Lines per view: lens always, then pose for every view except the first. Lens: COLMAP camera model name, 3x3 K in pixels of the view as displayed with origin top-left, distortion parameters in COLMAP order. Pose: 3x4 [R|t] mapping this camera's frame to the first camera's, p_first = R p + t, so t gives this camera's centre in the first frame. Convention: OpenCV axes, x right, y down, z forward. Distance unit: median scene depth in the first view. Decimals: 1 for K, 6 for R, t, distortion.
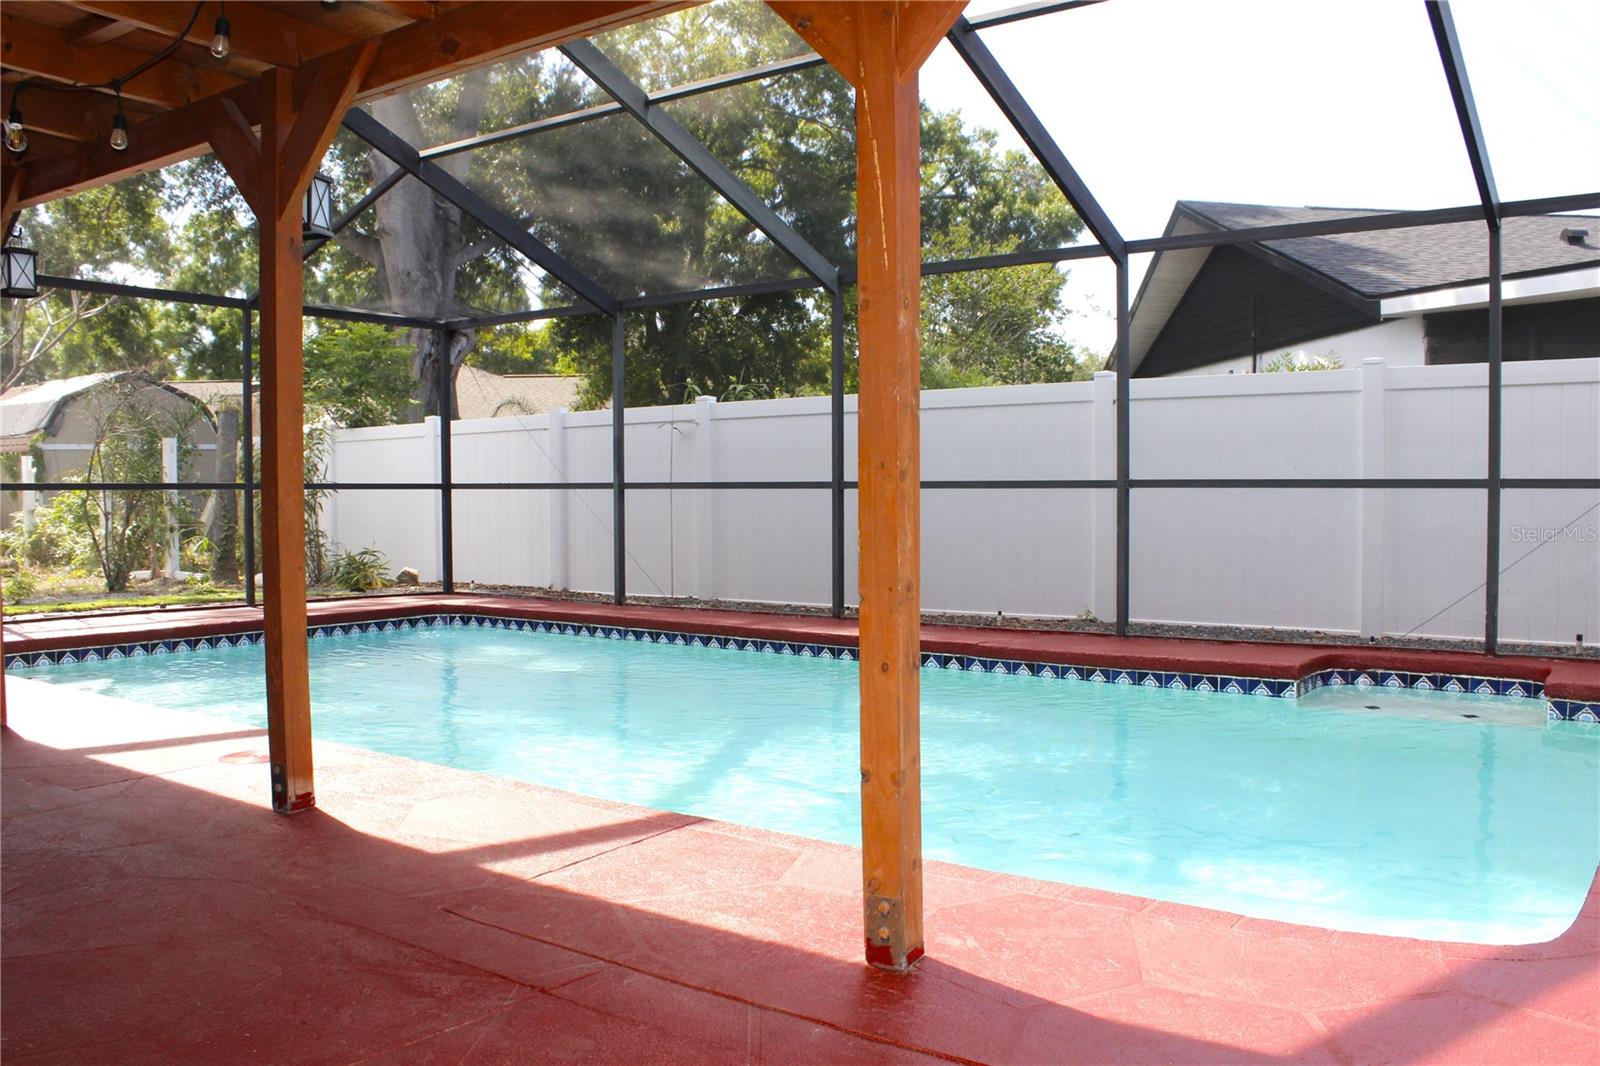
lens RADIAL K [[1348.1, 0, 812.0], [0, 1348.1, 552.2], [0, 0, 1]] dist [-0.172293, 0.165634]
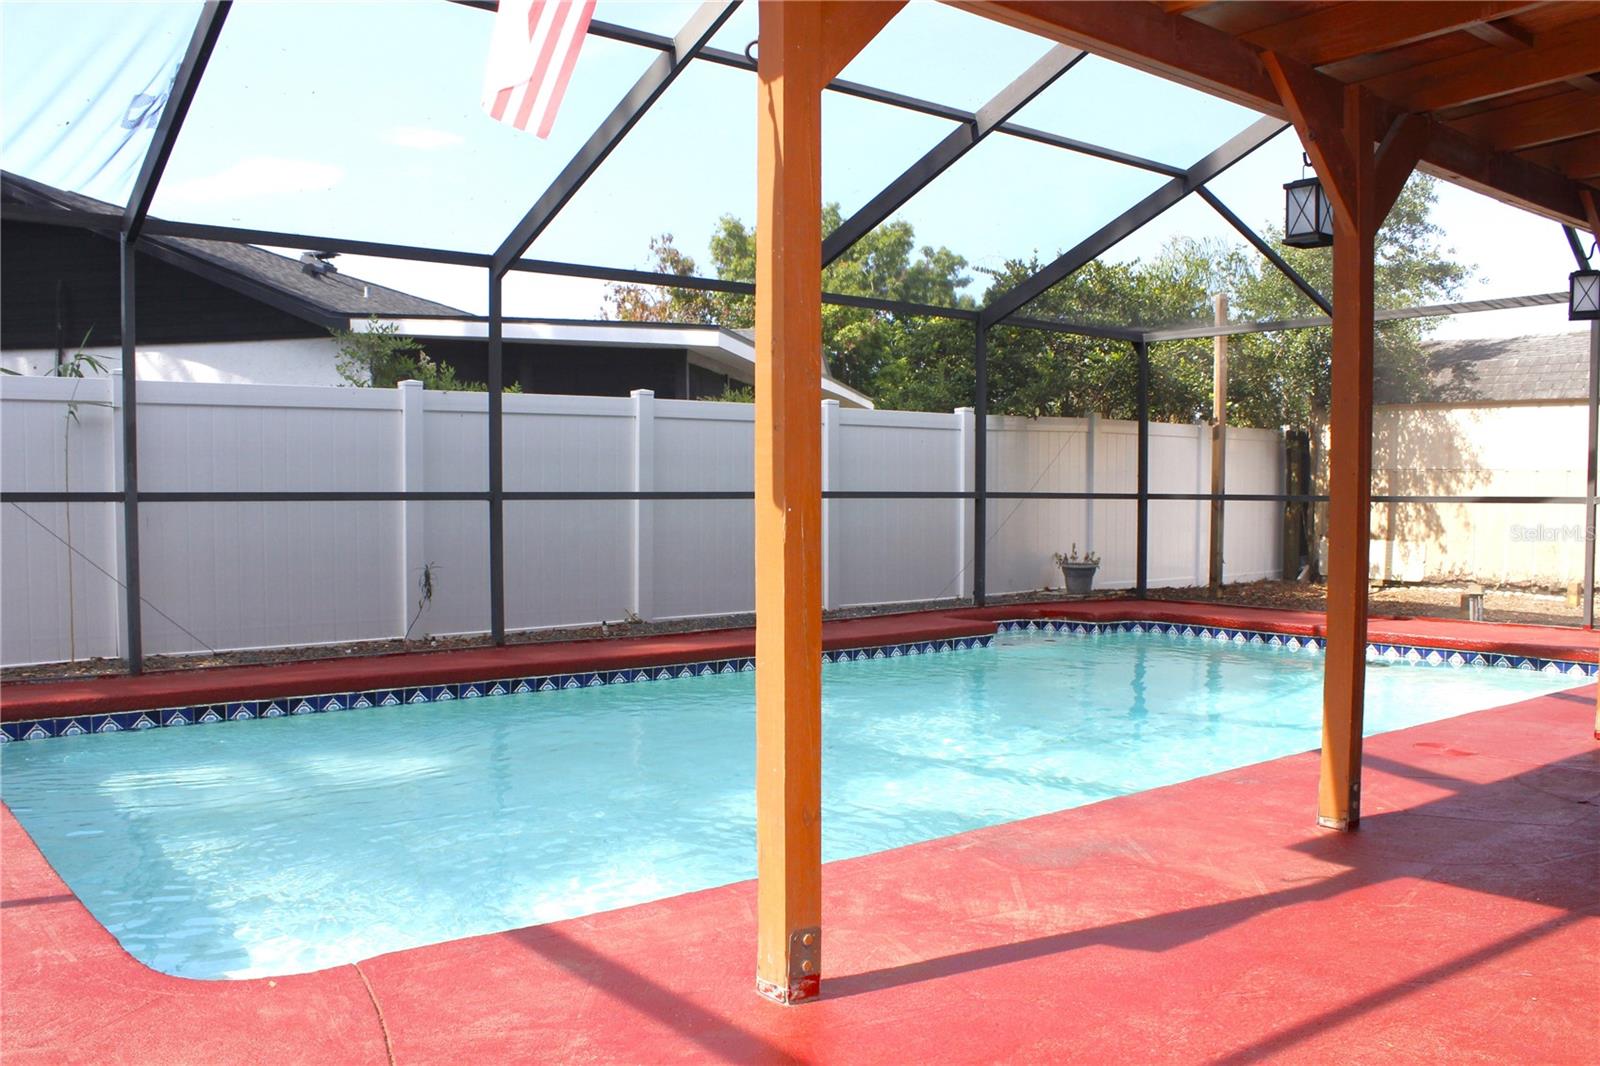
lens RADIAL K [[1348.1, 0, 812.0], [0, 1348.1, 552.2], [0, 0, 1]] dist [-0.172293, 0.165634]
pose [[0.253513, -0.036436, 0.966645, -0.810812], [0.046865, 0.998580, 0.025349, -0.027622], [-0.966196, 0.038876, 0.254861, 0.609894]]
